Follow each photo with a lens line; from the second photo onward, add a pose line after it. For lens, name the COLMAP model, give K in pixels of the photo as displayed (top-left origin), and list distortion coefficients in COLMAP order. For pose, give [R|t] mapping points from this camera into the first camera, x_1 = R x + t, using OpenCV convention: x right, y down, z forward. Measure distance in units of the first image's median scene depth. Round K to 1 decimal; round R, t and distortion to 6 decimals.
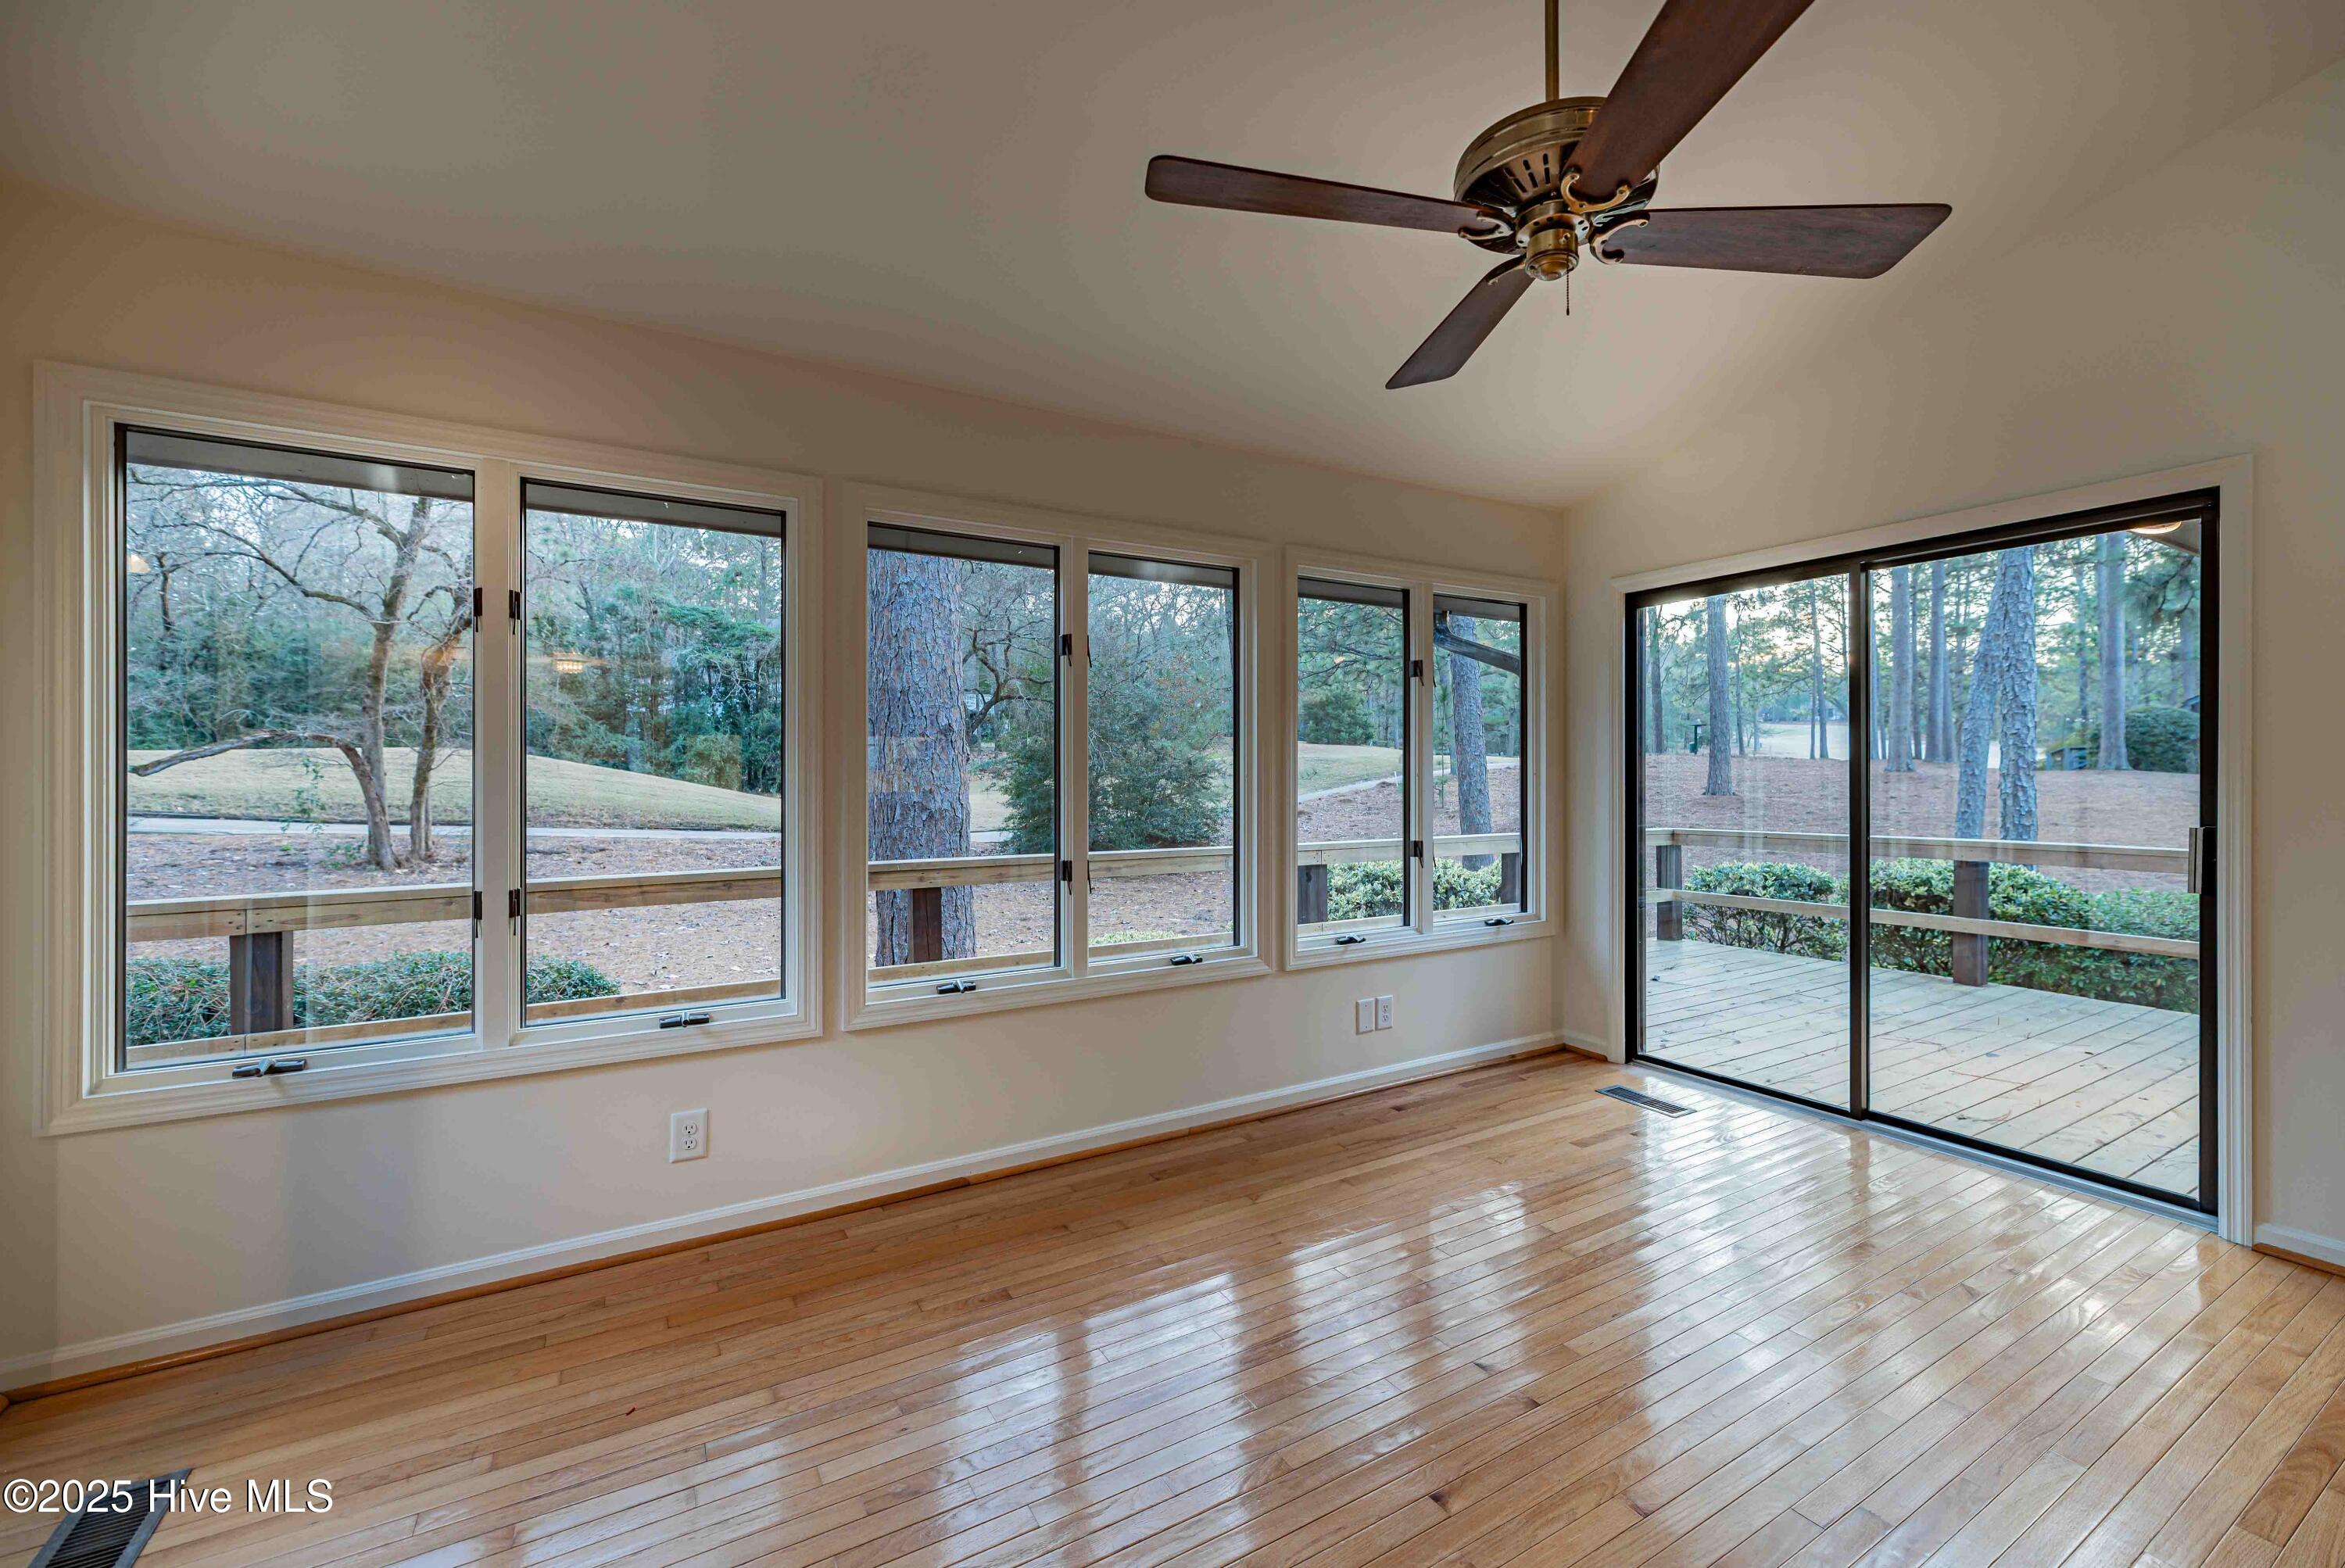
lens RADIAL K [[925.2, 0, 1163.9], [0, 925.2, 767.6], [0, 0, 1]] dist [-0.002054, 0.000126]
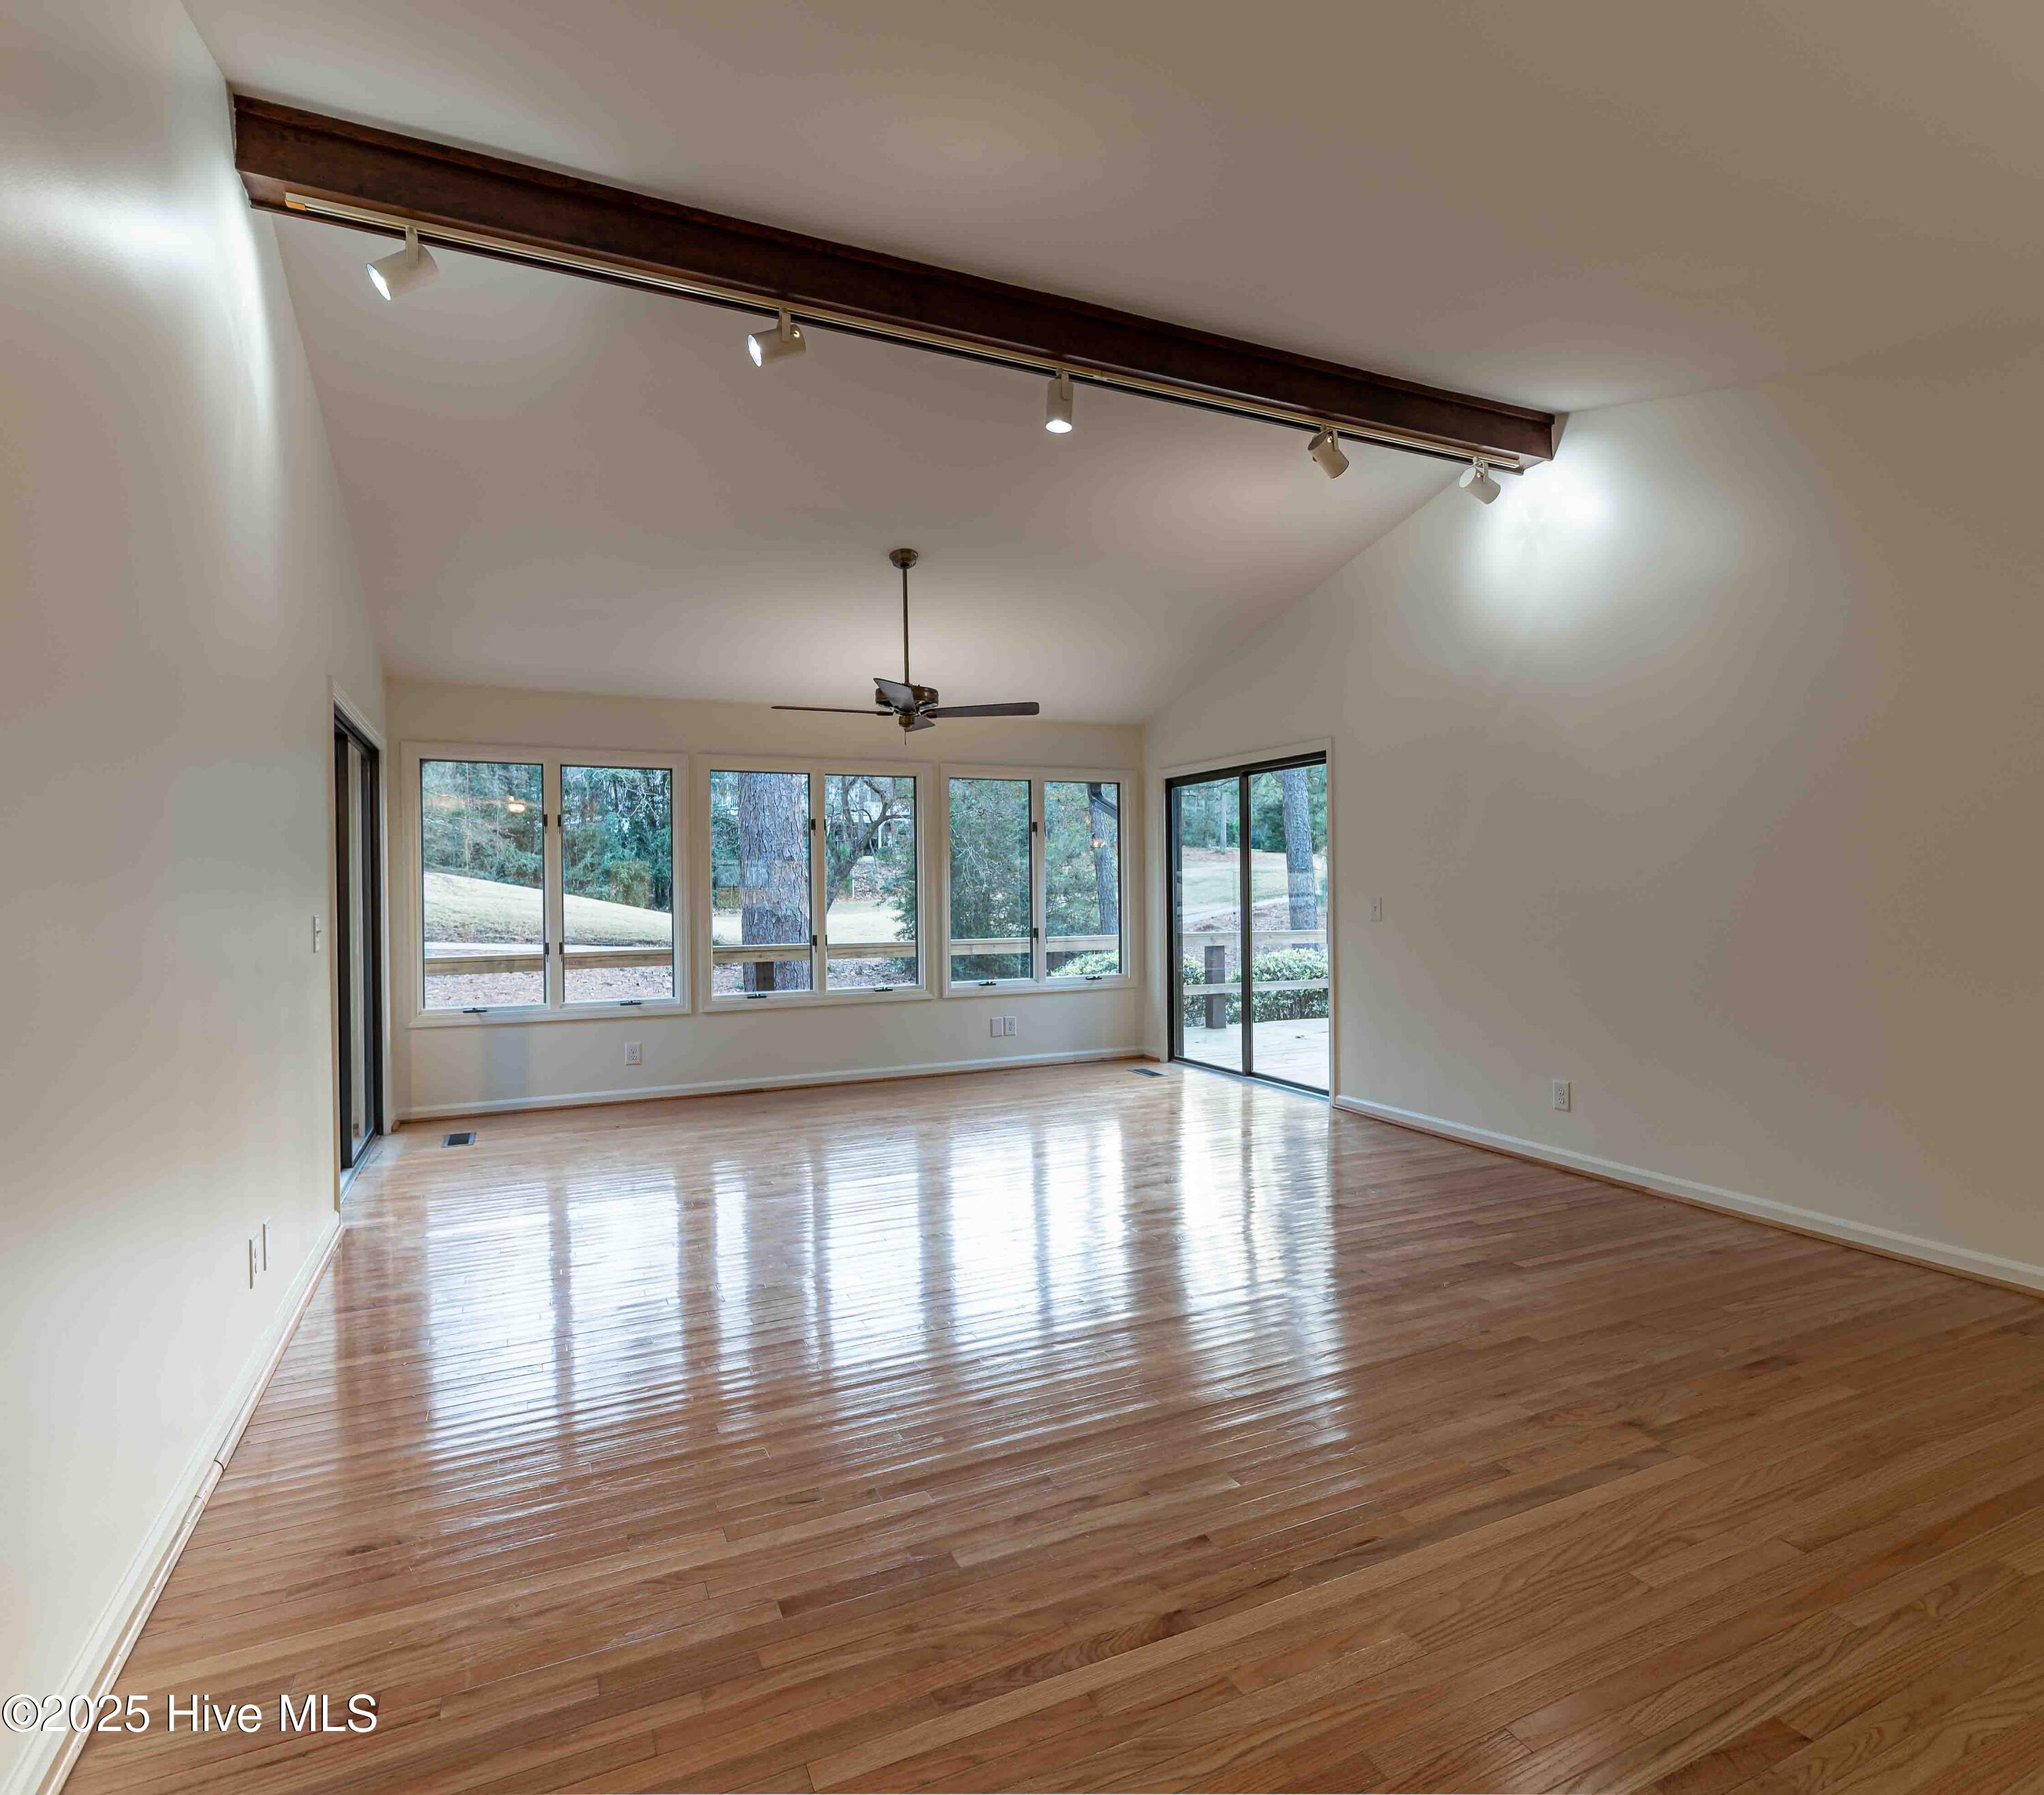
lens RADIAL K [[1095.6, 0, 1036.4], [0, 1095.6, 893.5], [0, 0, 1]] dist [-0.002676, -0.001299]
pose [[0.996148, -0.007416, -0.087378, 0.300725], [0.008427, 0.999902, 0.011210, -0.004805], [0.087287, -0.011903, 0.996112, -0.673003]]
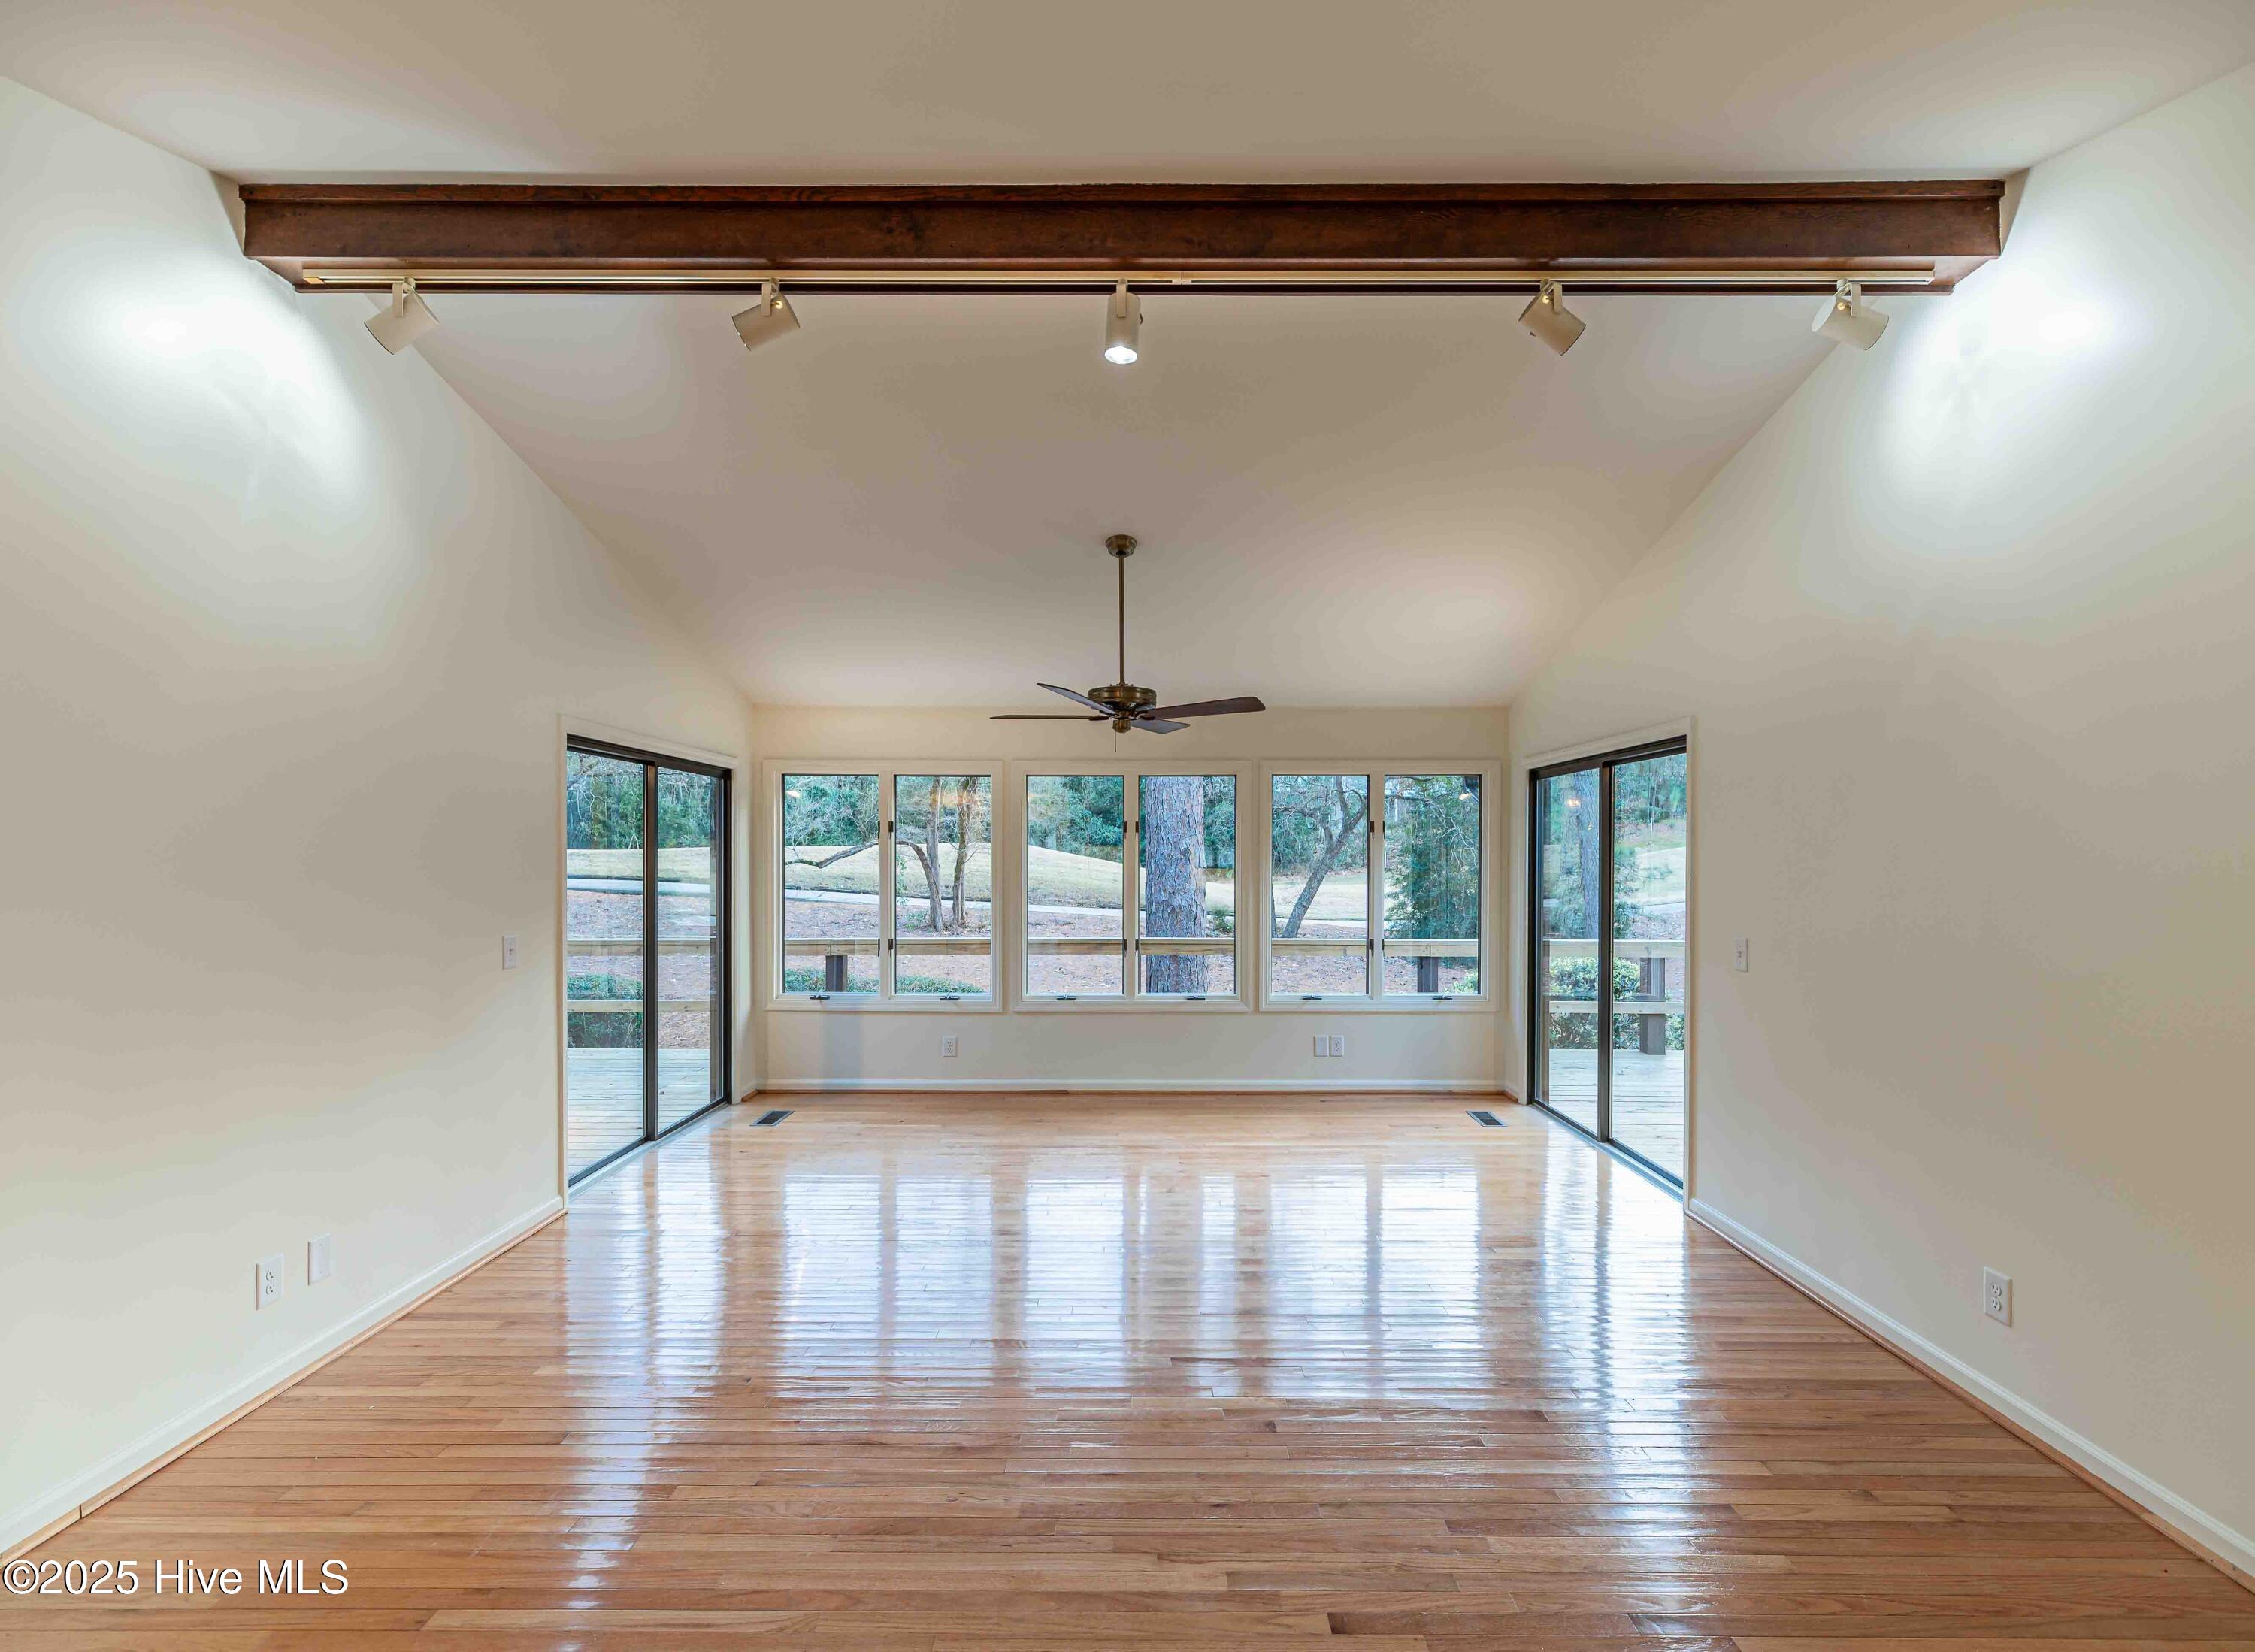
lens RADIAL K [[984.0, 0, 1149.4], [0, 984.0, 864.0], [0, 0, 1]] dist [-0.001748, 0.000530]
pose [[0.864163, 0.008833, -0.503134, 0.516571], [-0.000597, 0.999863, 0.016530, -0.048032], [0.503211, -0.013984, 0.864051, -0.396118]]
